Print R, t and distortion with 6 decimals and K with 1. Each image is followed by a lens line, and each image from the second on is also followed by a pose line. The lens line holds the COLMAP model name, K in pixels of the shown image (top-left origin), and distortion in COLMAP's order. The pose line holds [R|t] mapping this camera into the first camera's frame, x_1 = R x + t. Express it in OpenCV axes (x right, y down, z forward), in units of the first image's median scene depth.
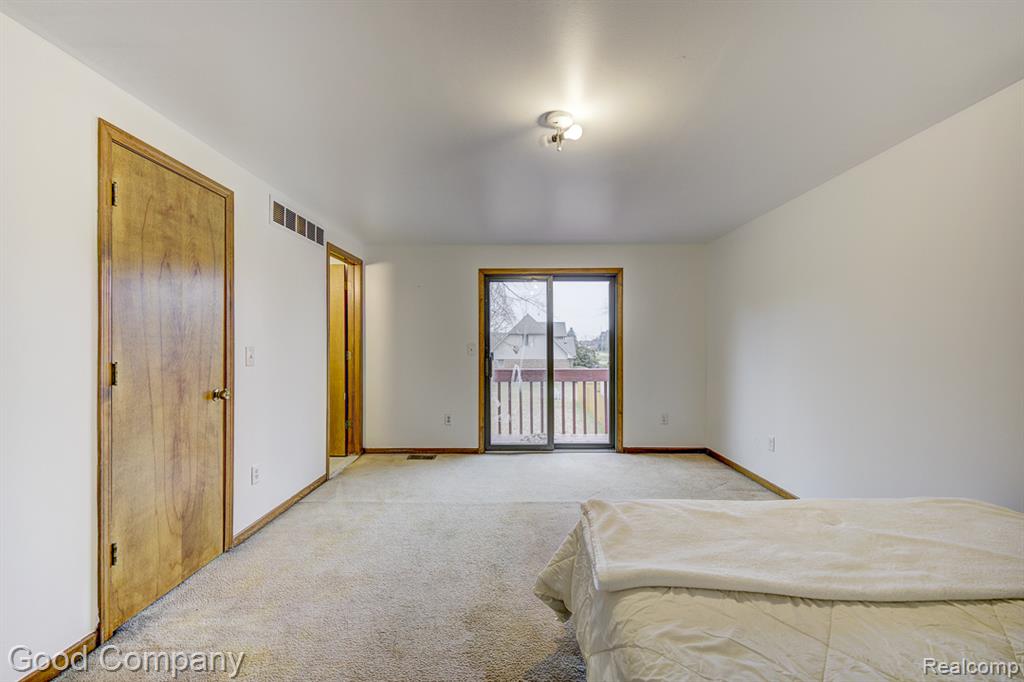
lens RADIAL K [[422.9, 0, 515.0], [0, 422.9, 342.9], [0, 0, 1]] dist [0.001688, 0.000162]
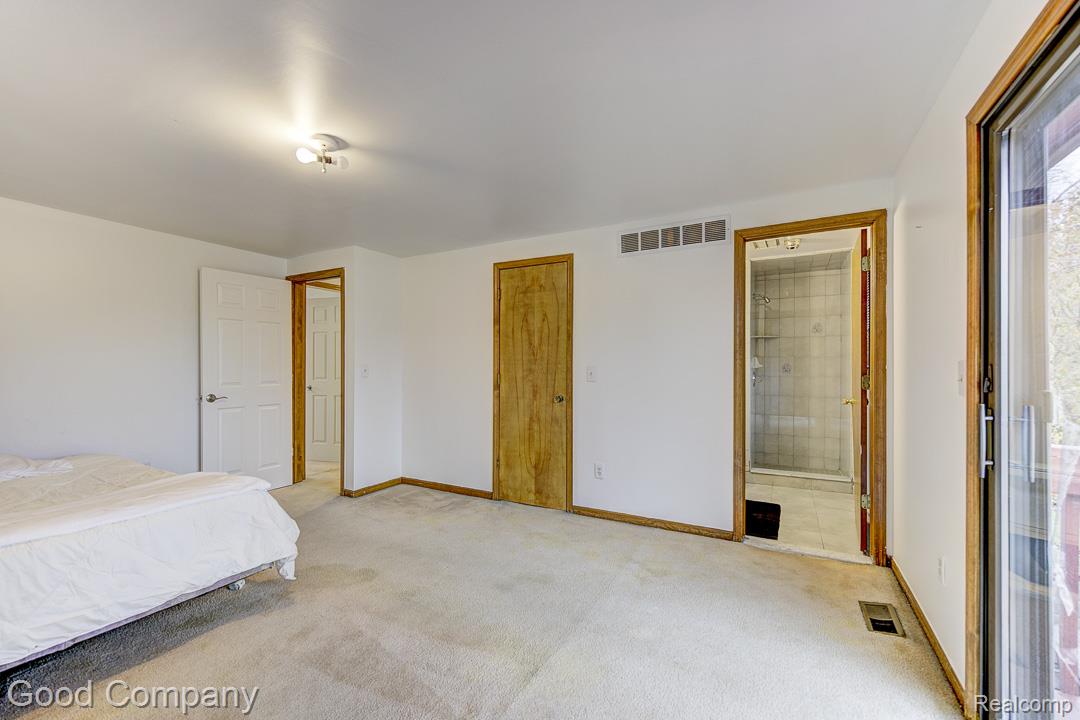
lens RADIAL K [[446.0, 0, 539.8], [0, 446.0, 364.0], [0, 0, 1]] dist [0.001688, 0.000162]
pose [[-0.498983, -0.006156, -0.866590, 0.749808], [0.002369, 0.999961, -0.008468, 0.016607], [0.866609, -0.006279, -0.498949, 1.913488]]
